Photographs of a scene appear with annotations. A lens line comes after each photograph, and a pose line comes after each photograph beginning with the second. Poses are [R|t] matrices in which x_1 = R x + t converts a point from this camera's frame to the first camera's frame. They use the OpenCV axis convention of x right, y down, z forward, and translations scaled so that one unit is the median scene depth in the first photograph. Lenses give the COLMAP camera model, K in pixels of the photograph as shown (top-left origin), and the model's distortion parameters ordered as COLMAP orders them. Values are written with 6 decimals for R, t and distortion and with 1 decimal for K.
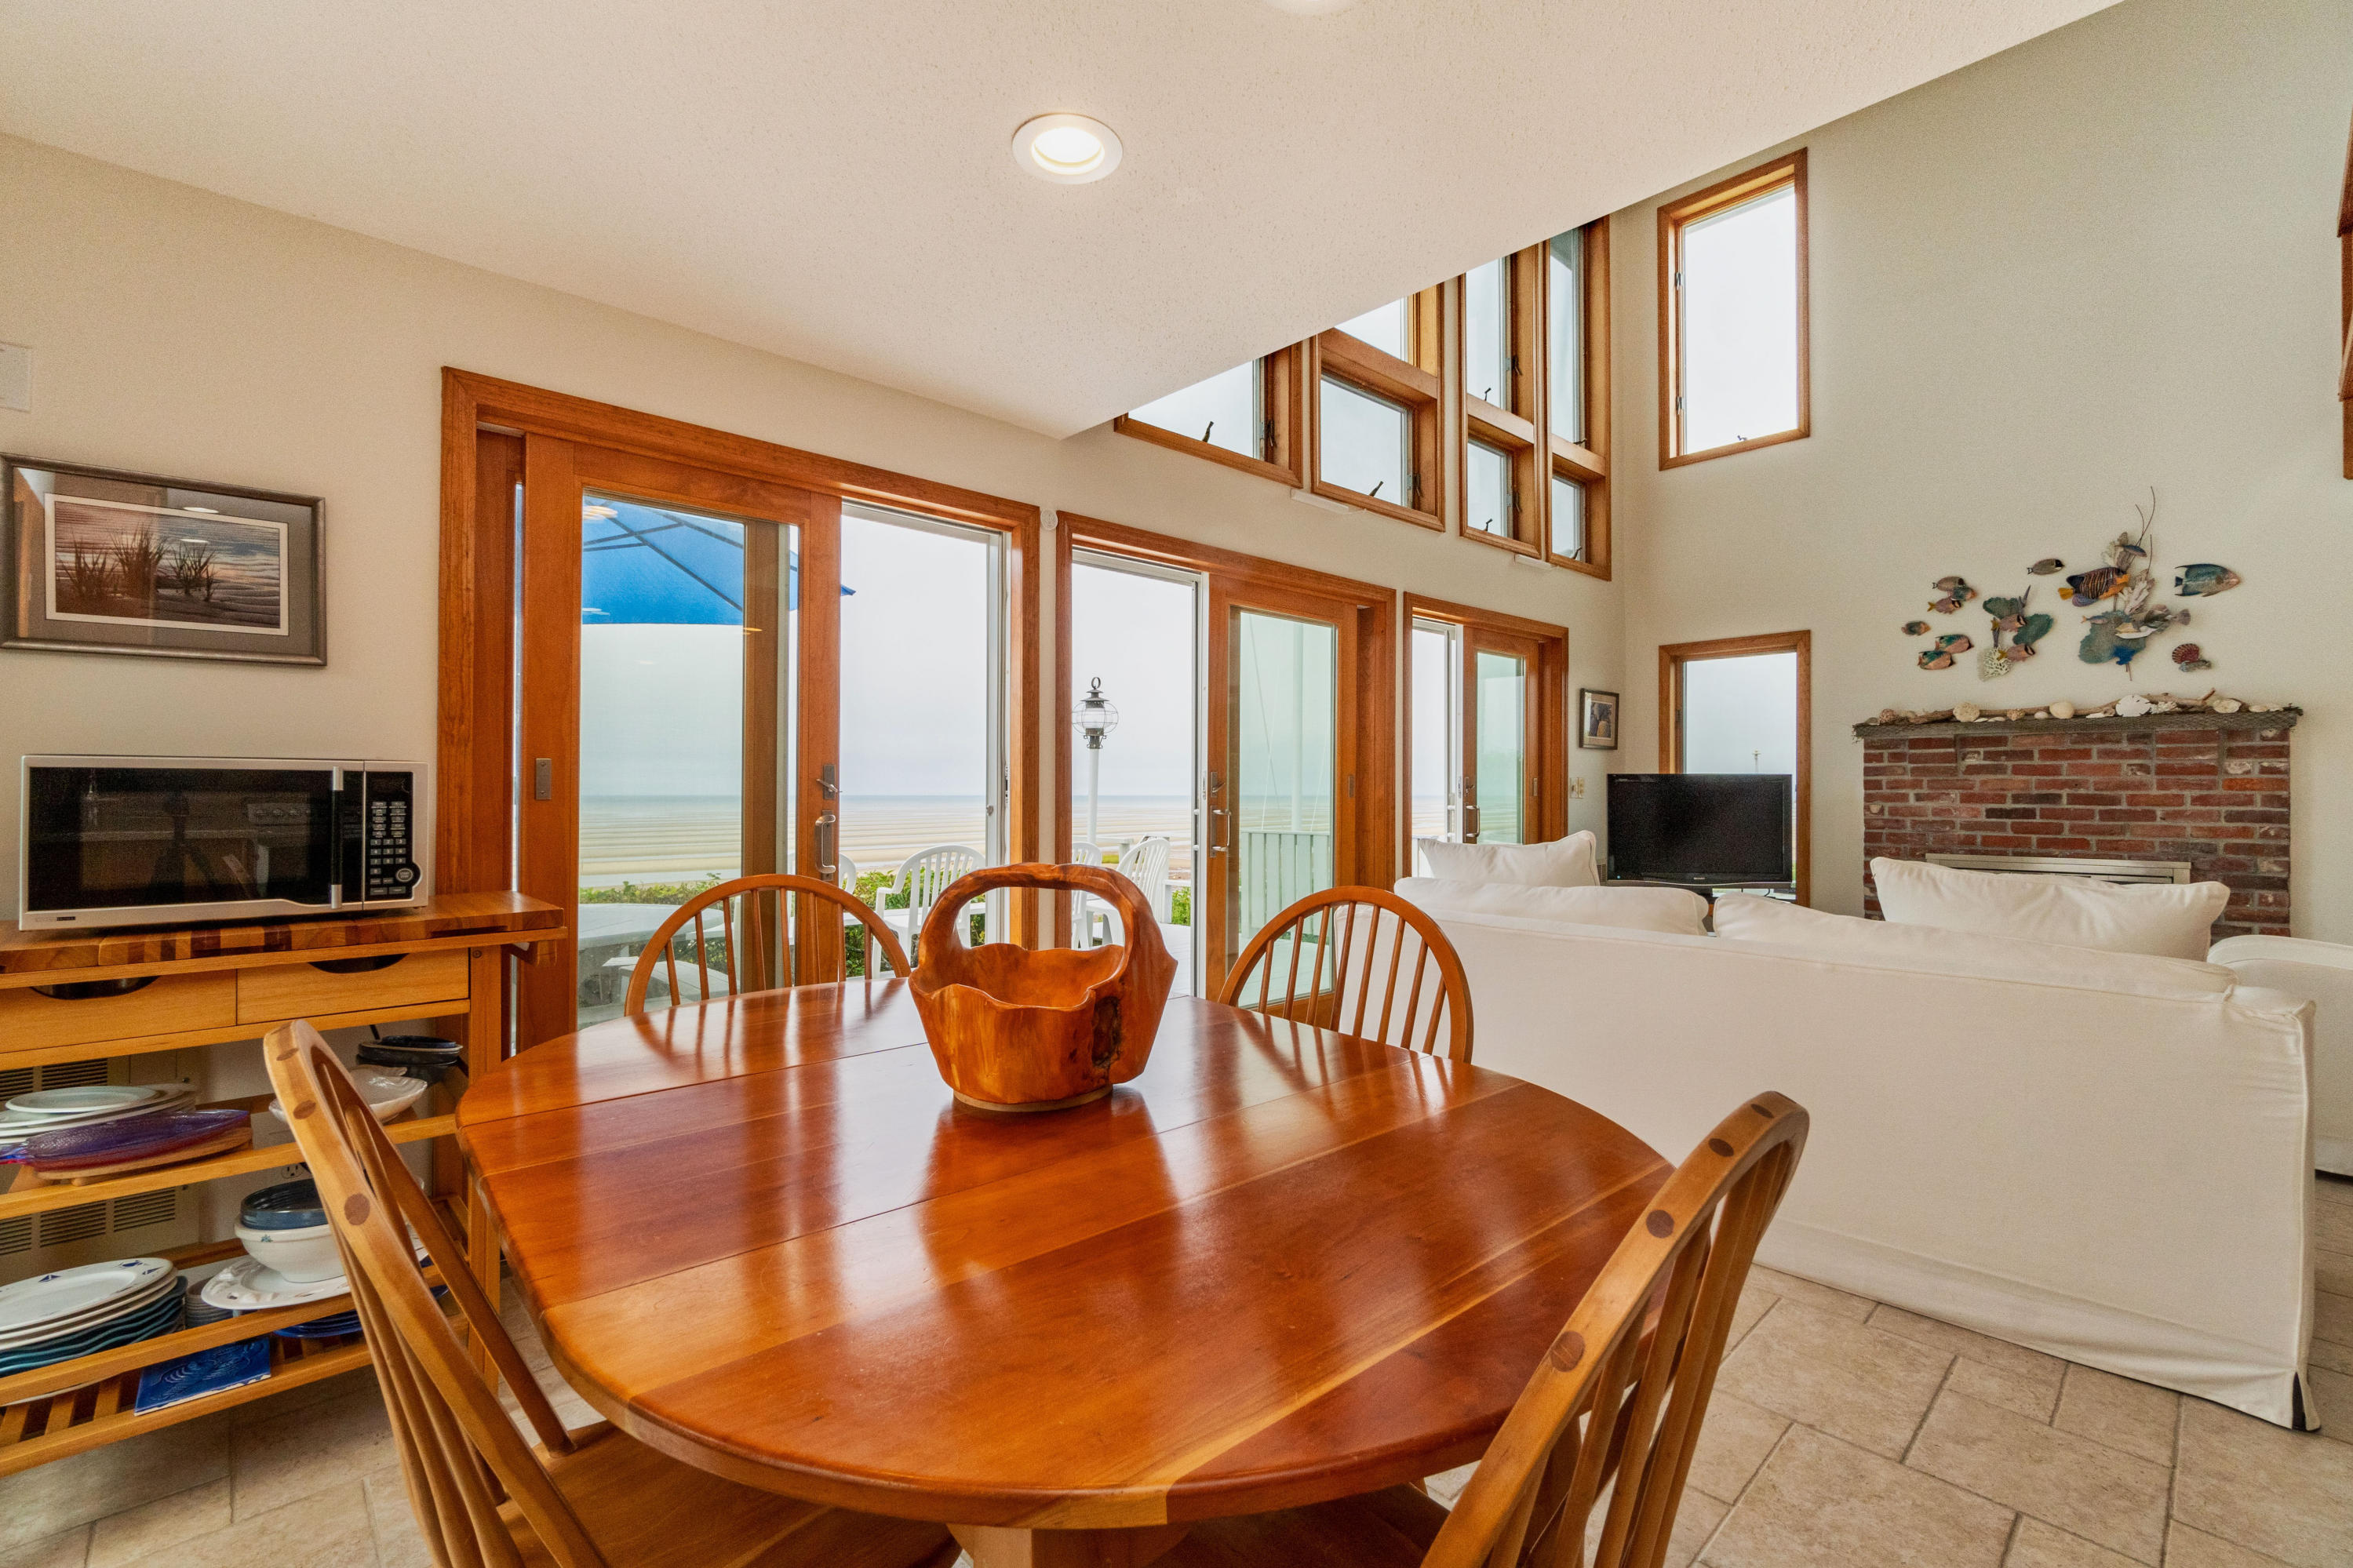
lens RADIAL K [[1016.6, 0, 1184.5], [0, 1016.6, 788.6], [0, 0, 1]] dist [-0.001218, 0.000839]
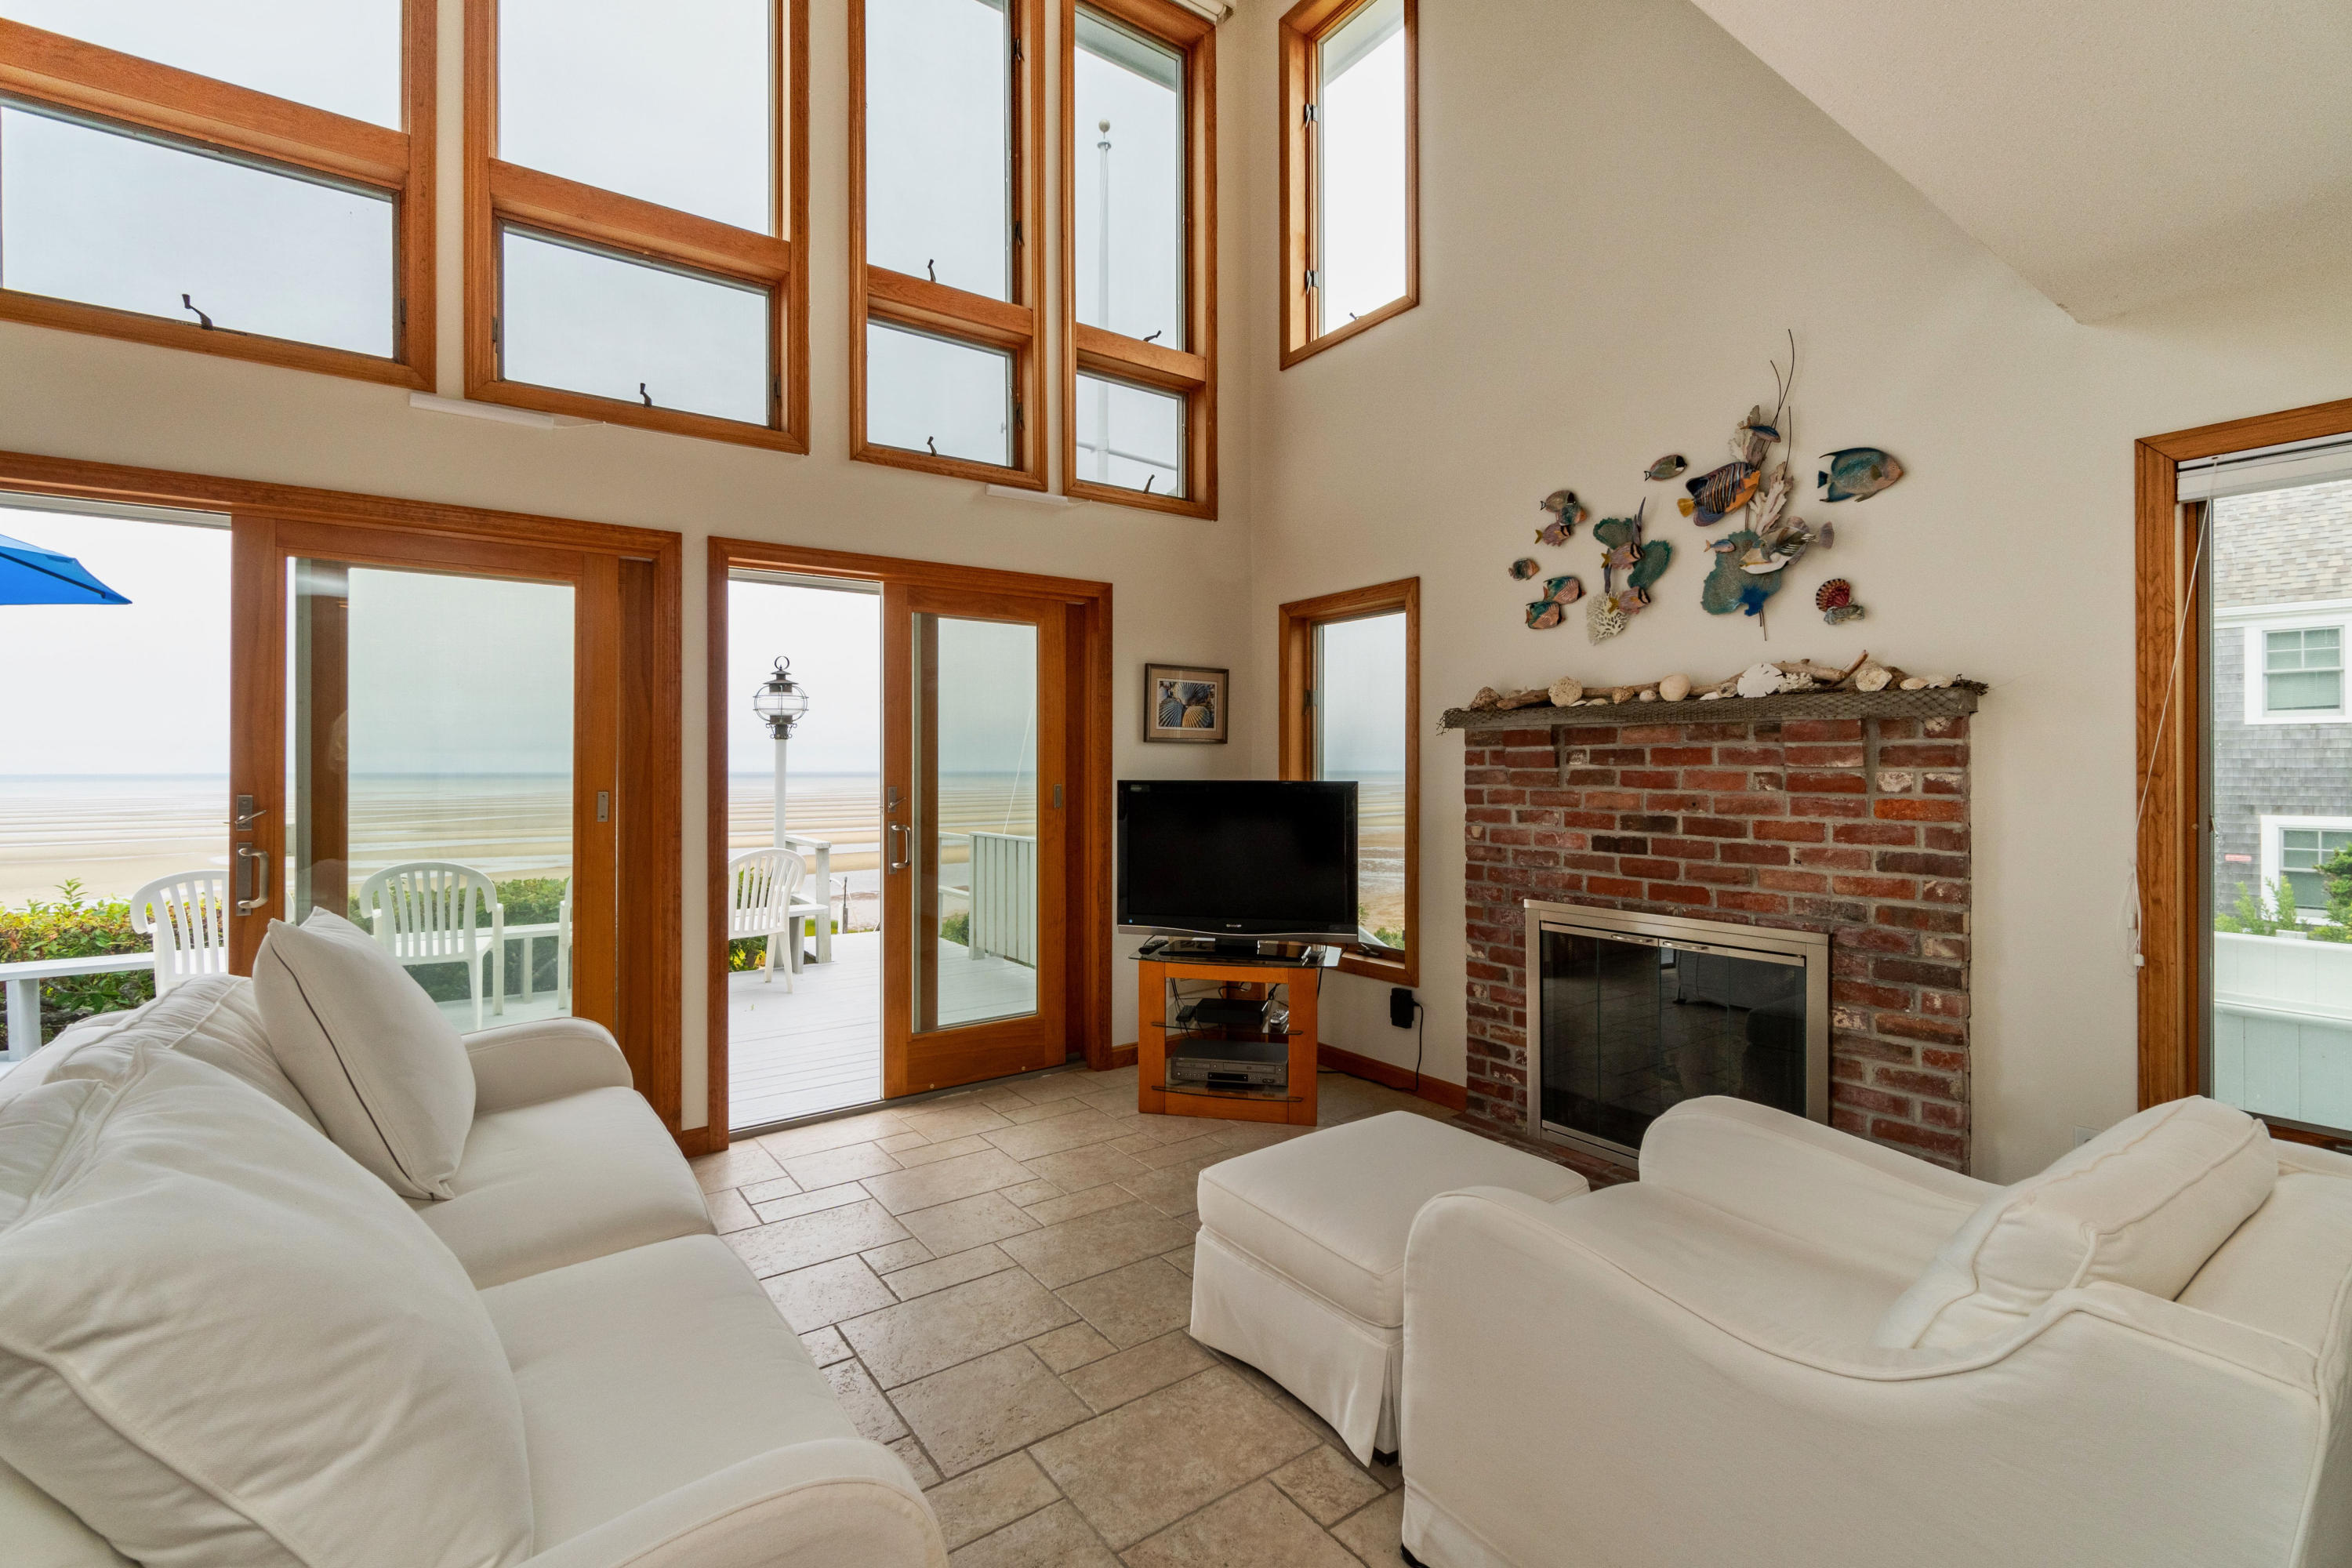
lens RADIAL K [[1016.3, 0, 1177.3], [0, 1016.3, 771.3], [0, 0, 1]] dist [-0.001218, 0.000839]
pose [[0.991480, -0.002033, -0.130240, 0.623750], [0.002876, 0.999976, 0.006289, -0.028596], [0.130225, -0.006610, 0.991462, 0.311929]]
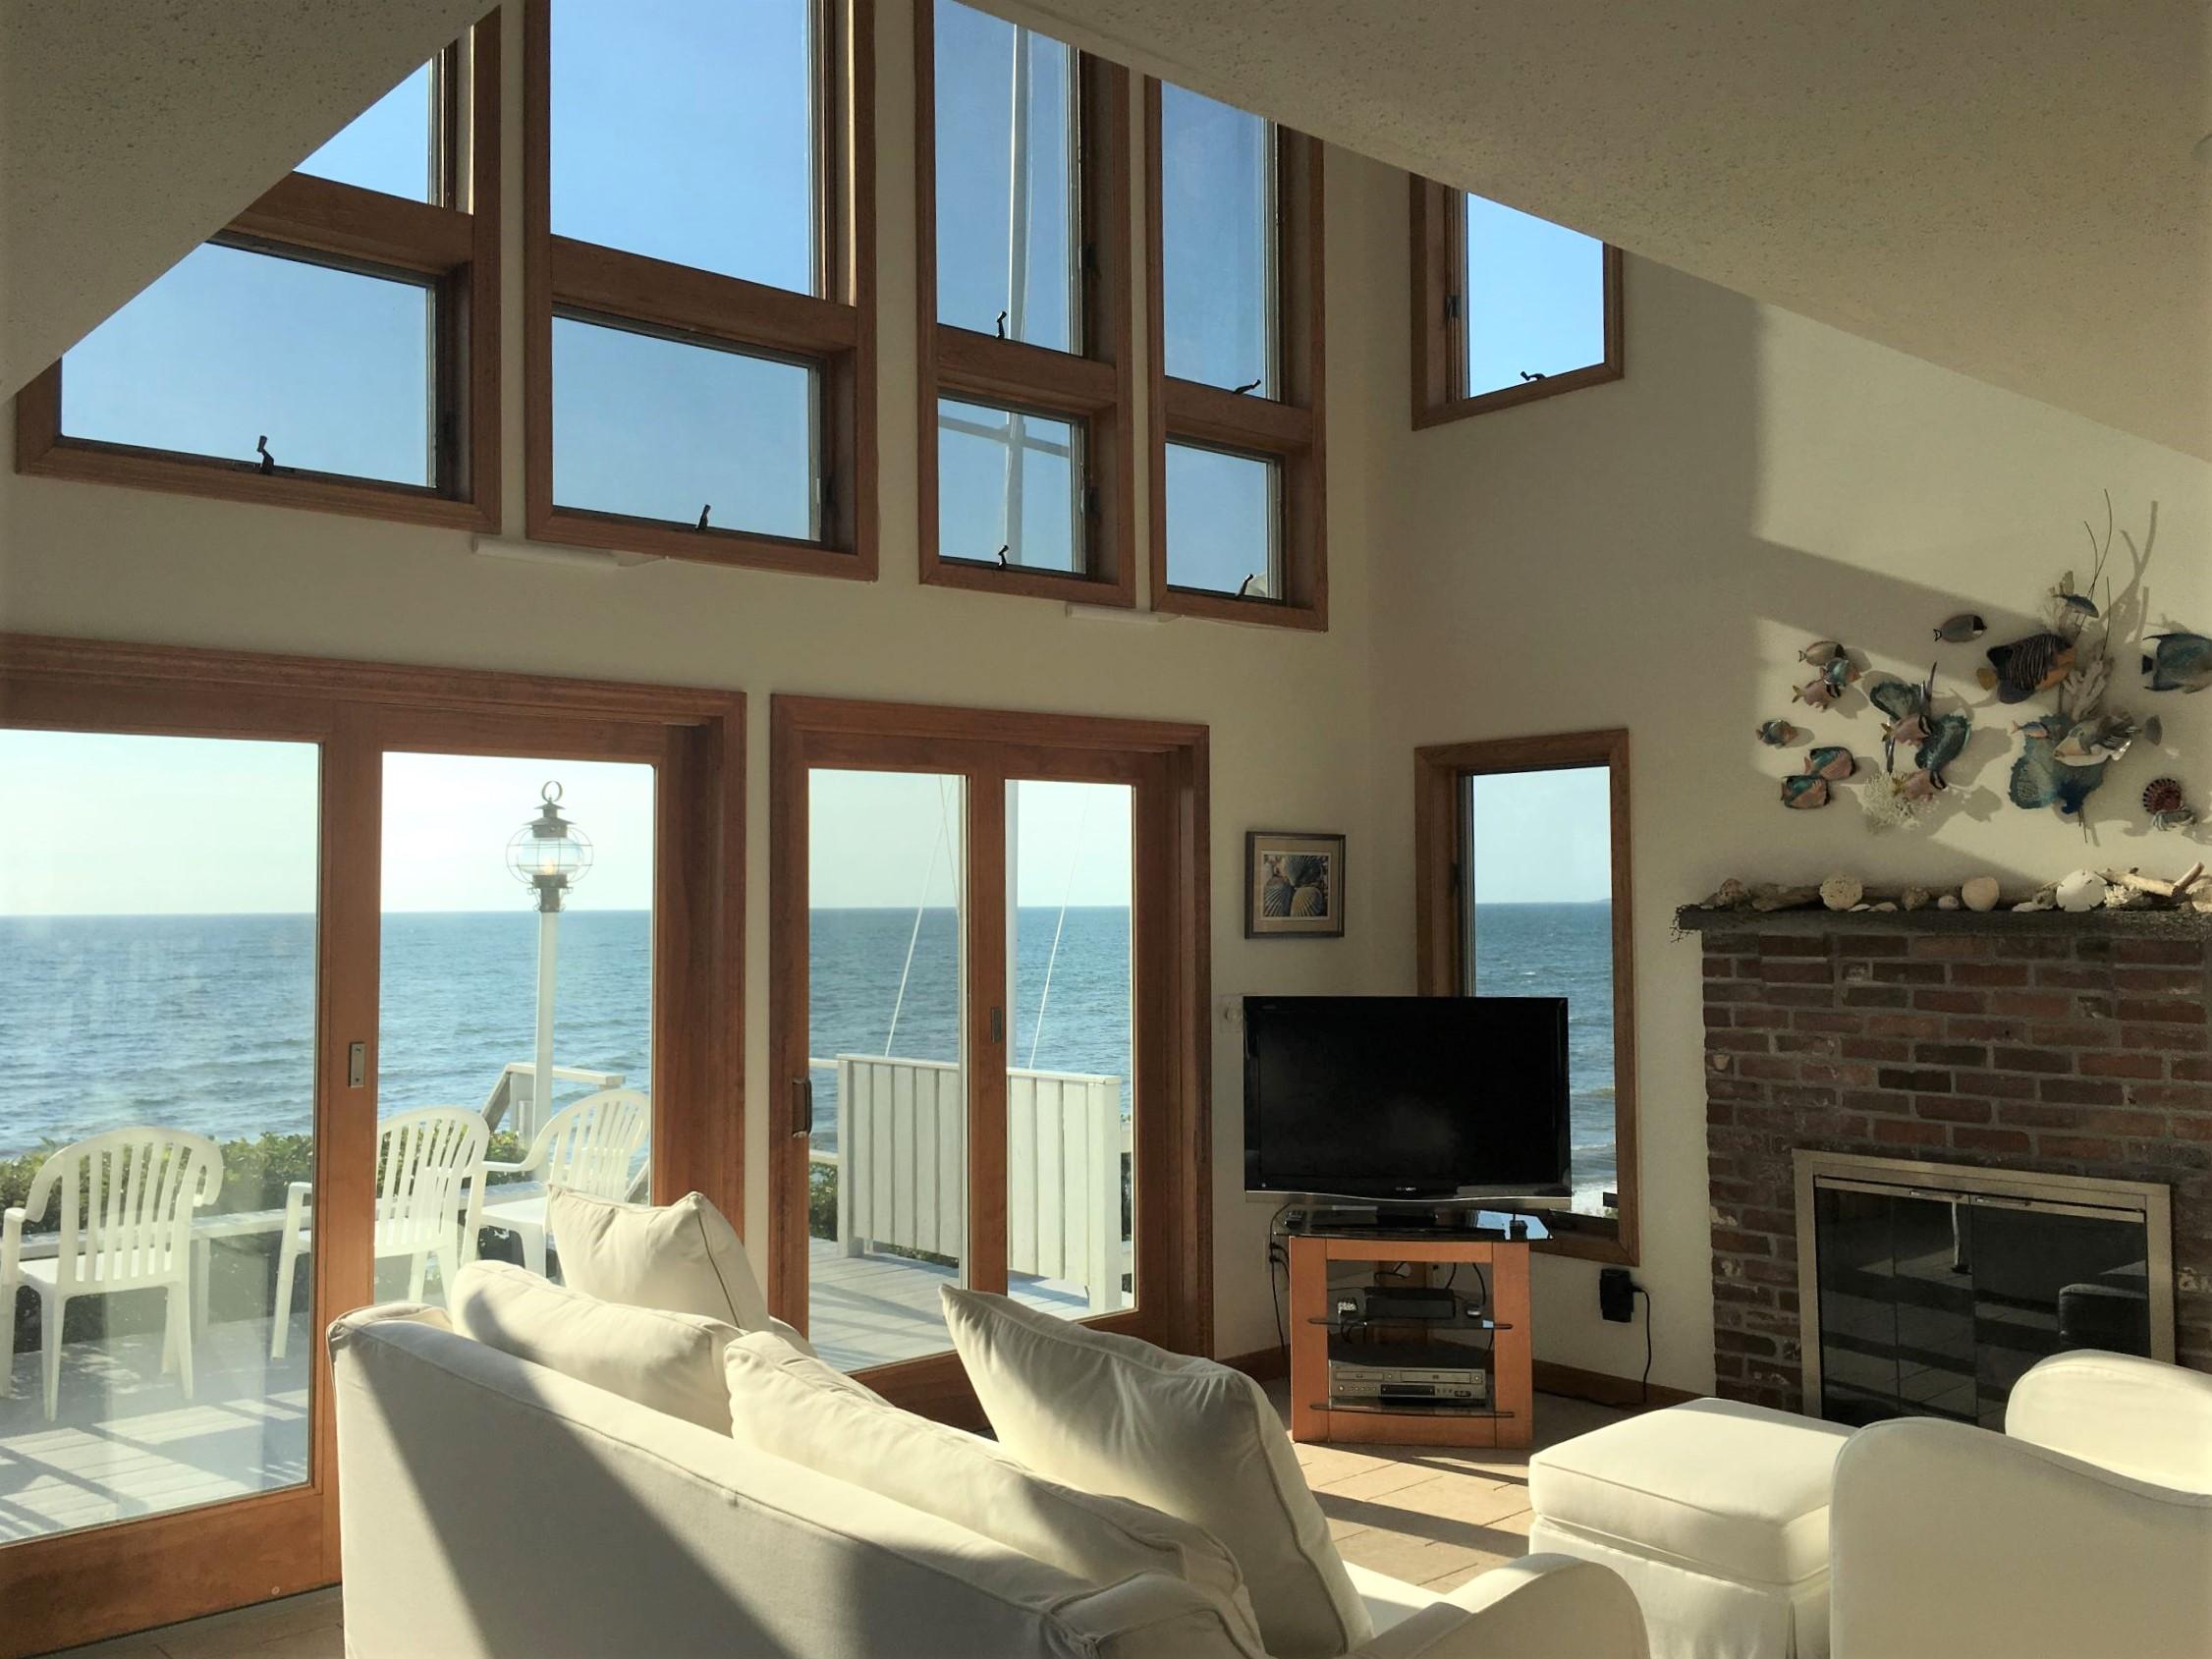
lens RADIAL K [[1905.5, 0, 1091.1], [0, 1905.5, 830.8], [0, 0, 1]] dist [0.055111, -0.059324]
pose [[0.999359, -0.009094, -0.034633, 0.416809], [0.007860, 0.999335, -0.035596, -0.076594], [0.034934, 0.035301, 0.998766, -0.046192]]
